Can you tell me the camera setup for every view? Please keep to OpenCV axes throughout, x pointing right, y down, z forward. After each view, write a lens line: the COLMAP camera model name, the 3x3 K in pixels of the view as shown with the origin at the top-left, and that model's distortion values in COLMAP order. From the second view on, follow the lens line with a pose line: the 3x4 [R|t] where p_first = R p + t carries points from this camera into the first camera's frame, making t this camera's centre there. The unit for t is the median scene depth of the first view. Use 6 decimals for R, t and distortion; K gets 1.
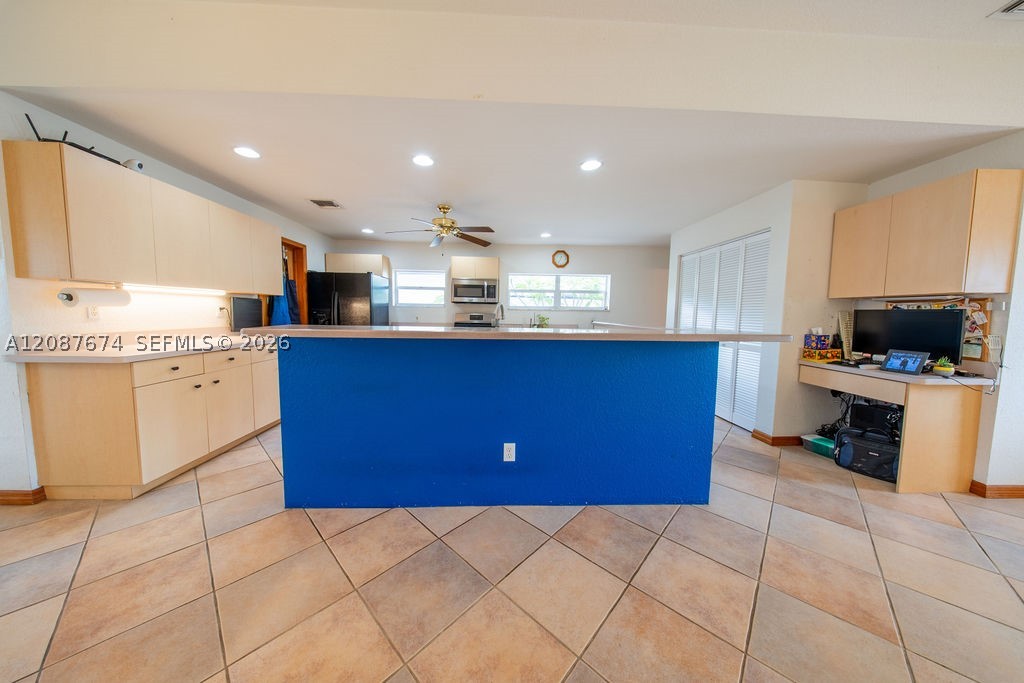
lens RADIAL K [[303.0, 0, 510.7], [0, 303.0, 338.5], [0, 0, 1]] dist [-0.004094, -0.000015]
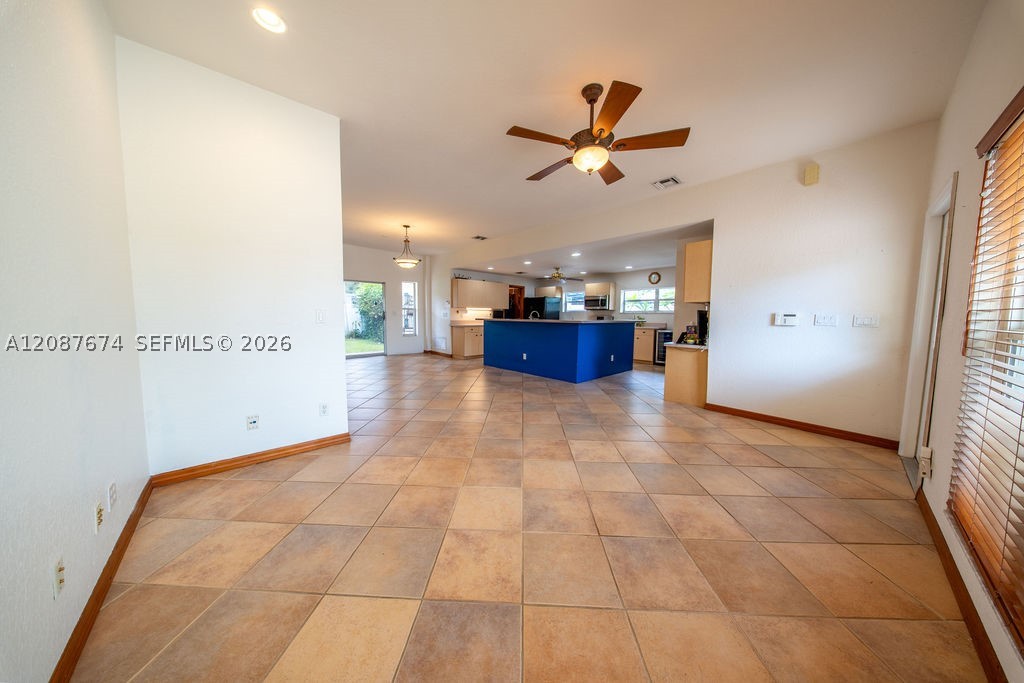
lens RADIAL K [[303.0, 0, 510.7], [0, 303.0, 338.5], [0, 0, 1]] dist [-0.004094, -0.000015]
pose [[0.647320, 0.050708, -0.760530, 0.882282], [-0.066338, 0.997746, 0.010060, 0.058164], [0.759326, 0.043940, 0.649225, -0.465101]]
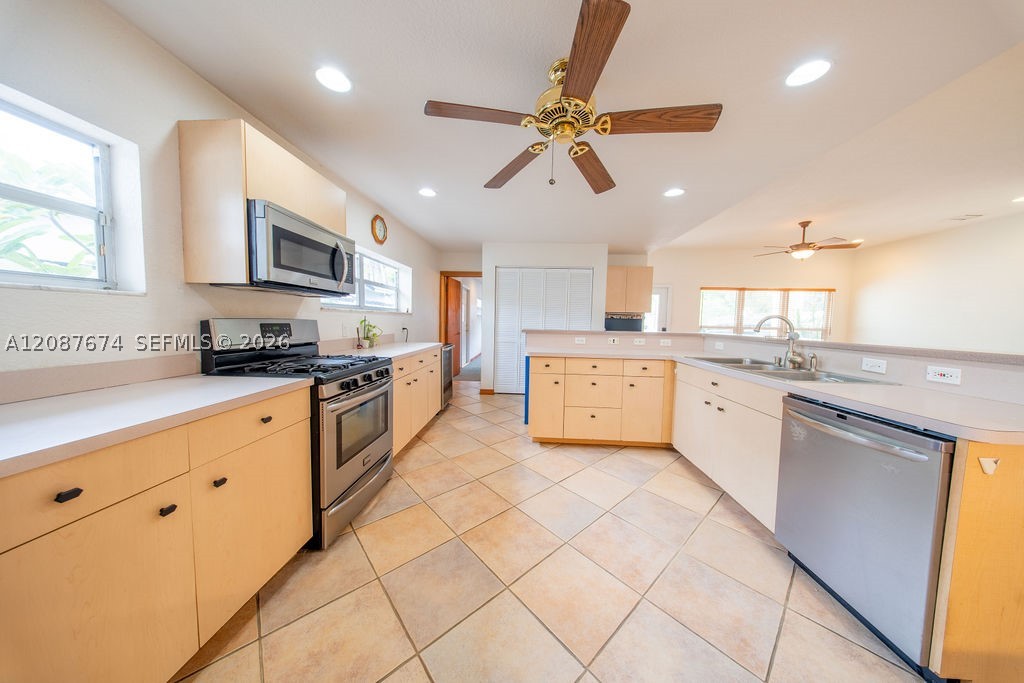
lens RADIAL K [[297.1, 0, 512.1], [0, 297.1, 338.0], [0, 0, 1]] dist [-0.000577, -0.000075]
pose [[0.094977, -0.070053, 0.993012, -0.465134], [0.063848, 0.995896, 0.064150, -0.068149], [-0.993430, 0.057309, 0.099060, 0.733903]]
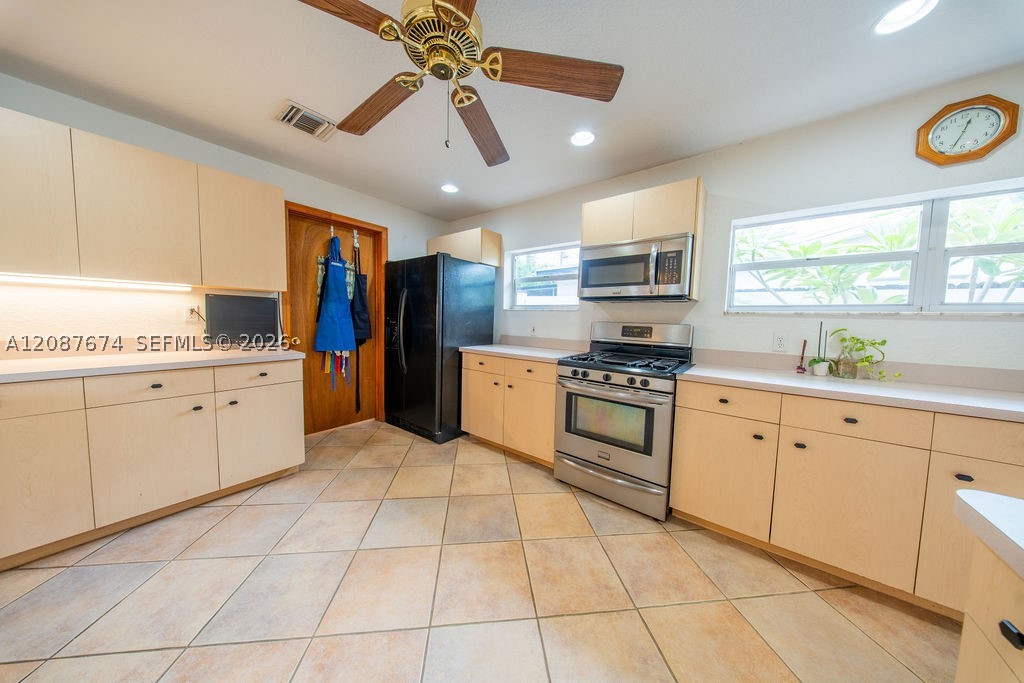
lens RADIAL K [[297.1, 0, 512.1], [0, 297.1, 338.0], [0, 0, 1]] dist [-0.000577, -0.000075]
pose [[0.765834, 0.045777, -0.641407, 0.031823], [-0.065342, 0.997840, -0.006803, -0.047512], [0.639710, 0.047121, 0.767171, 0.574472]]
